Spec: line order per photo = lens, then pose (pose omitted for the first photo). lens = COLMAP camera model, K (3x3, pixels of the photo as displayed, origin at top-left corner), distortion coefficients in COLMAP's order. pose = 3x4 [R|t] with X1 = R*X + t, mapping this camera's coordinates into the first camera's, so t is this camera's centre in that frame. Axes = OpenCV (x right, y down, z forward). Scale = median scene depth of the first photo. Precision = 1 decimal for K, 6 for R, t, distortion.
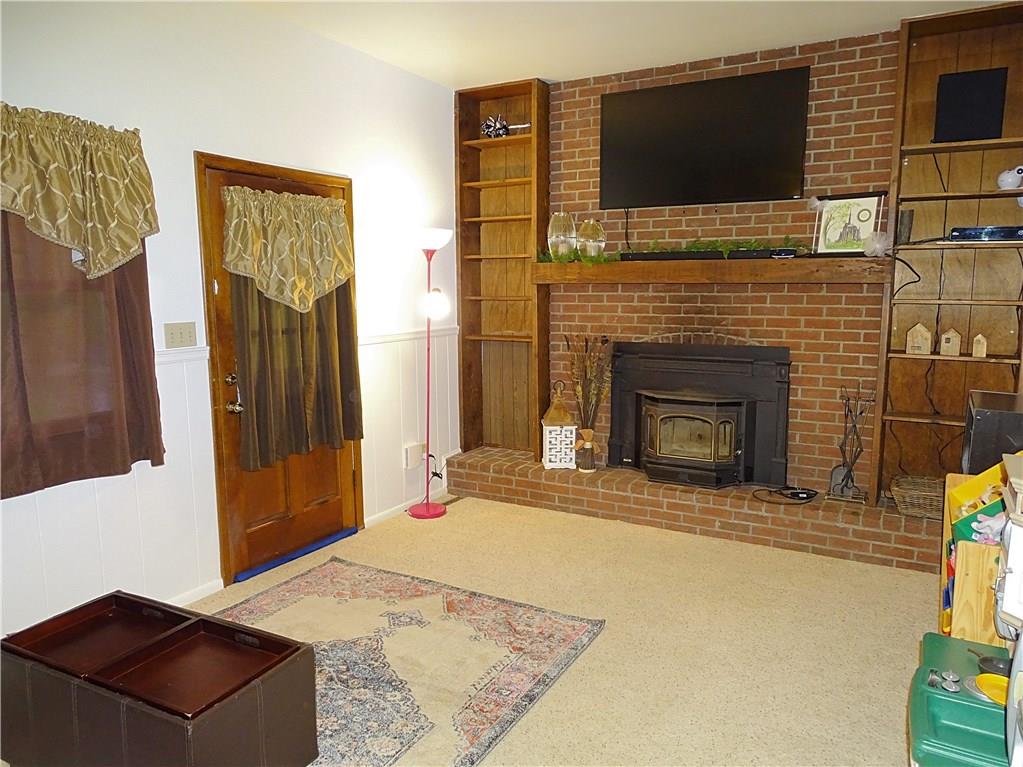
lens RADIAL K [[728.1, 0, 511.5], [0, 728.1, 383.5], [0, 0, 1]] dist [-0.000093, 0.001118]
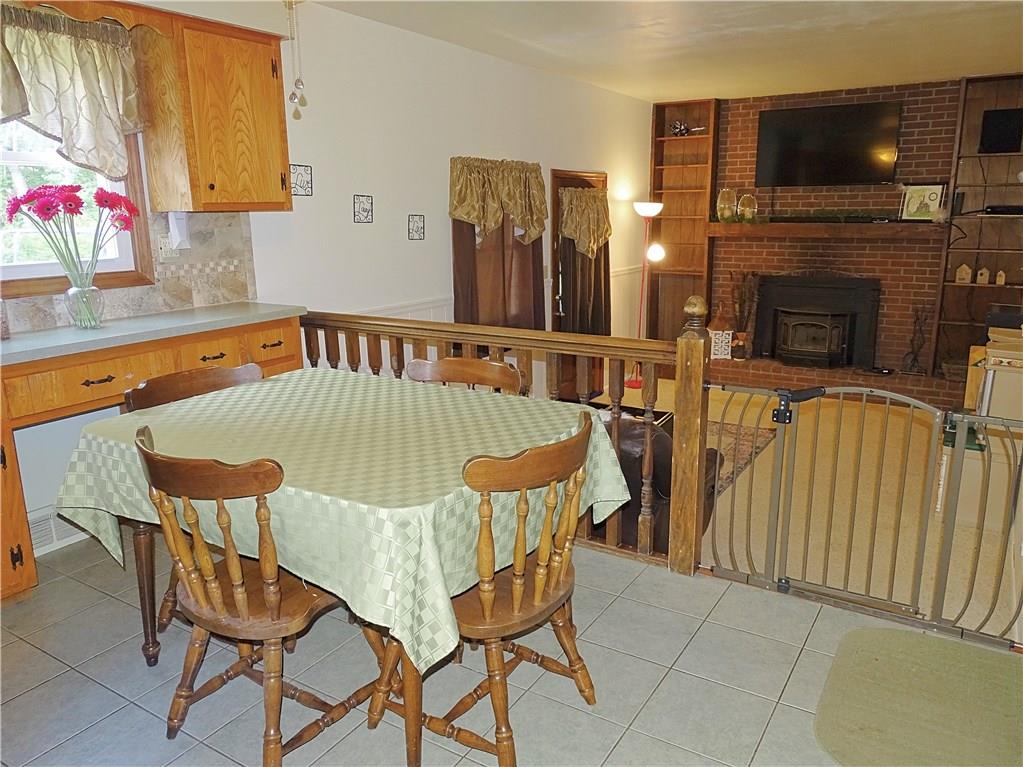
lens RADIAL K [[756.5, 0, 511.5], [0, 756.5, 383.5], [0, 0, 1]] dist [0.003792, -0.010203]
pose [[0.998989, 0.003411, -0.044833, -0.336030], [0.000679, 0.995859, 0.090909, 0.026262], [0.044958, -0.090848, 0.994849, -0.674710]]
